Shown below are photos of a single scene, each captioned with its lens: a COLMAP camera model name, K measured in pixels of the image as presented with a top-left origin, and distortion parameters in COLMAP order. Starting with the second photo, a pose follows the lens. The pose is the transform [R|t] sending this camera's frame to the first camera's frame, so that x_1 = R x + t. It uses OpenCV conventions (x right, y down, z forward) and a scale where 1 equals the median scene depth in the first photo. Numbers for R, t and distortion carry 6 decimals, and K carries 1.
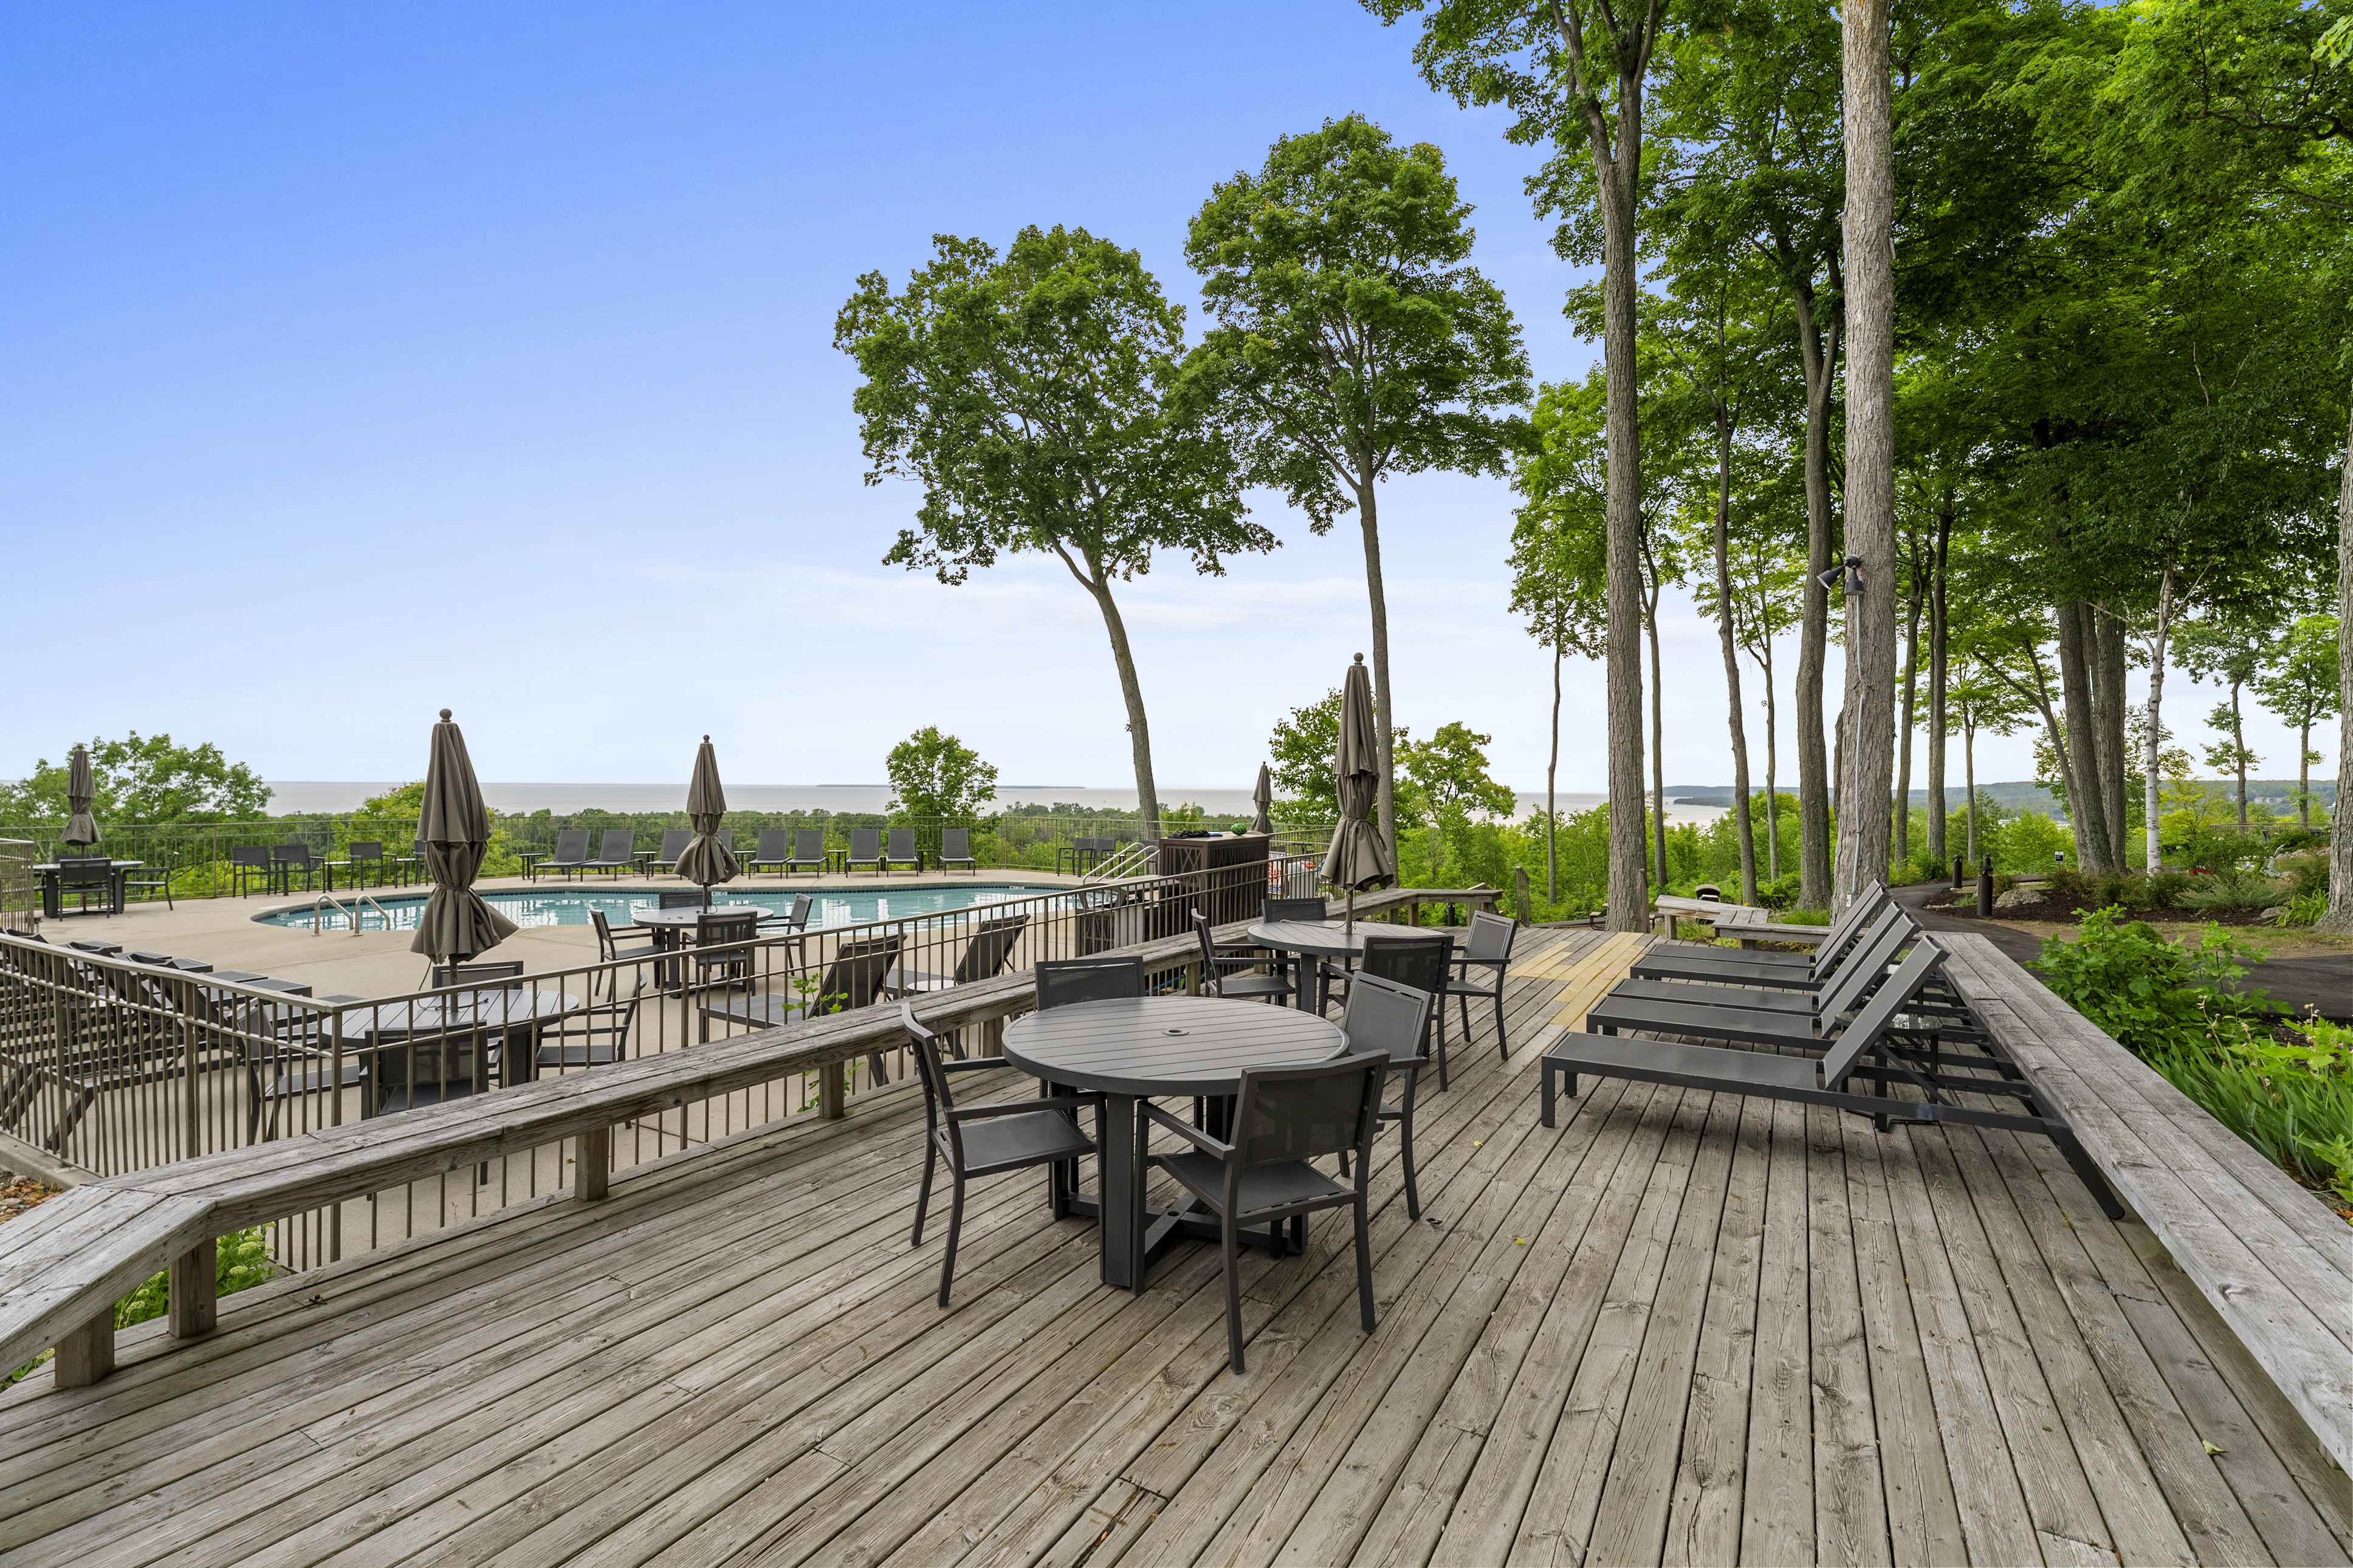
lens RADIAL K [[1067.6, 0, 1173.3], [0, 1067.6, 784.3], [0, 0, 1]] dist [0.004922, 0.000866]
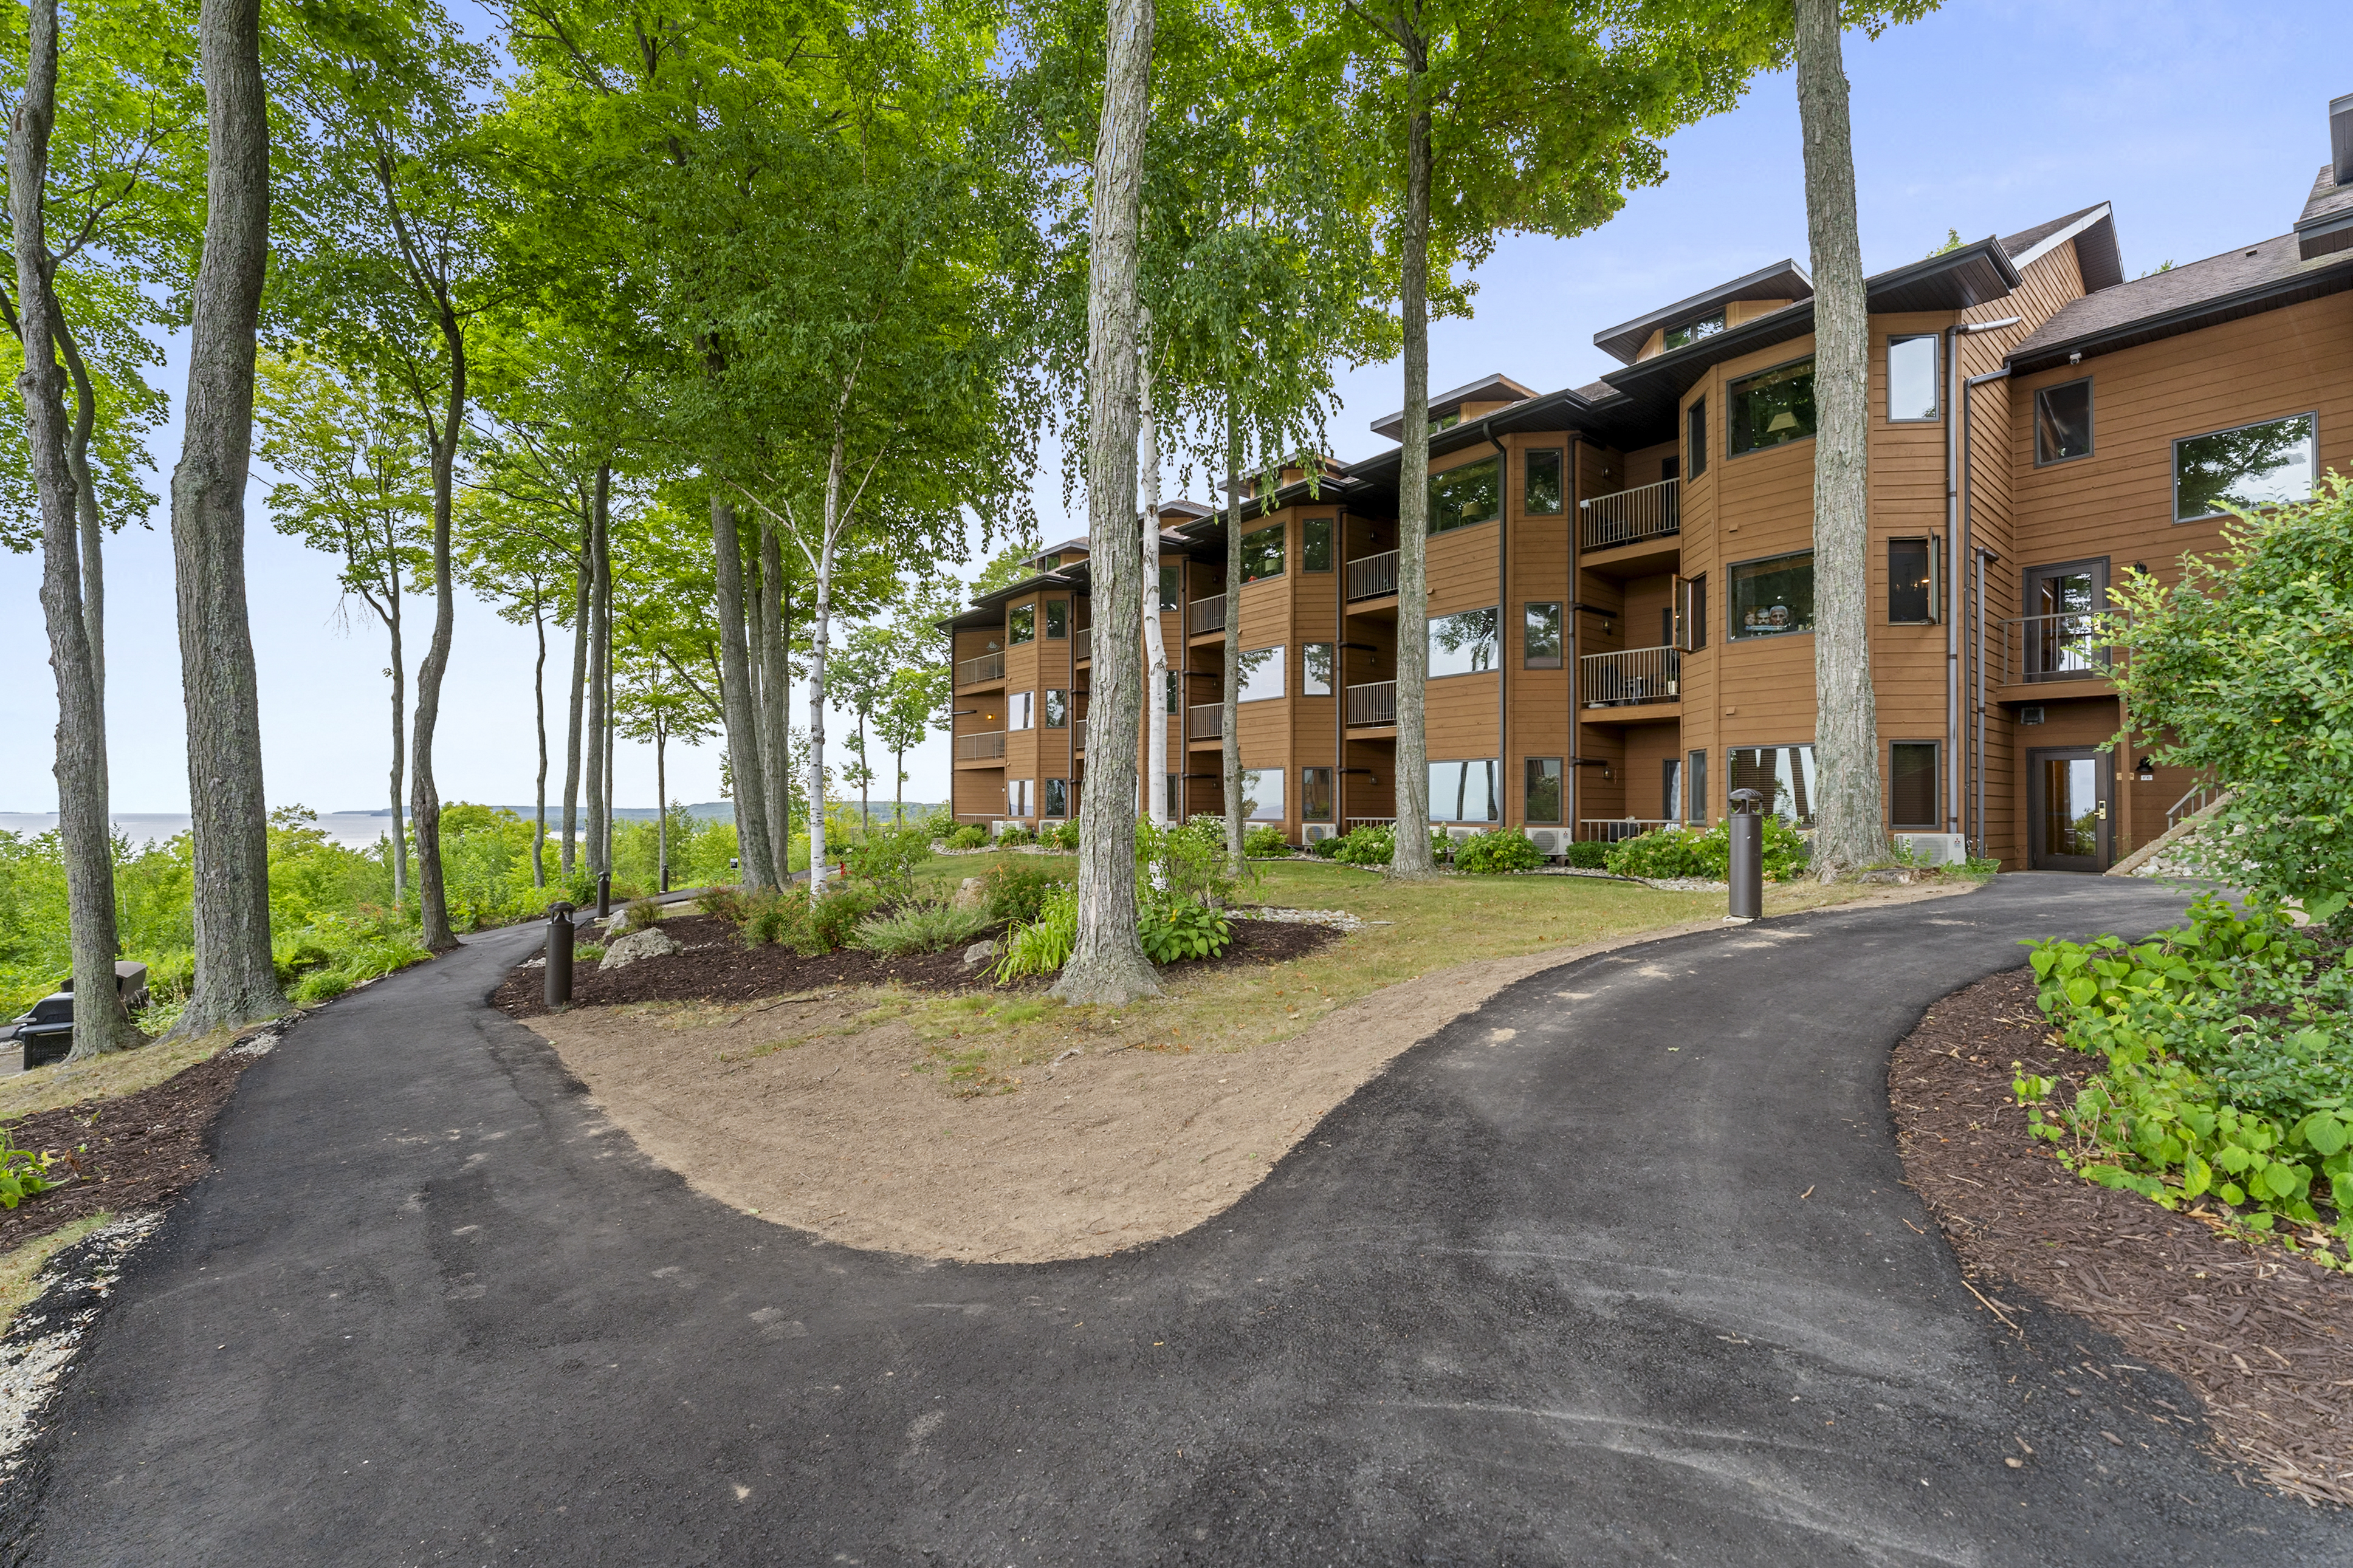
lens RADIAL K [[958.0, 0, 1174.4], [0, 958.0, 792.3], [0, 0, 1]] dist [0.001484, 0.000125]
pose [[0.446978, 0.014467, 0.894428, 0.176130], [-0.002340, 0.999885, -0.015003, 0.011089], [-0.894542, 0.004613, 0.446961, 0.196894]]
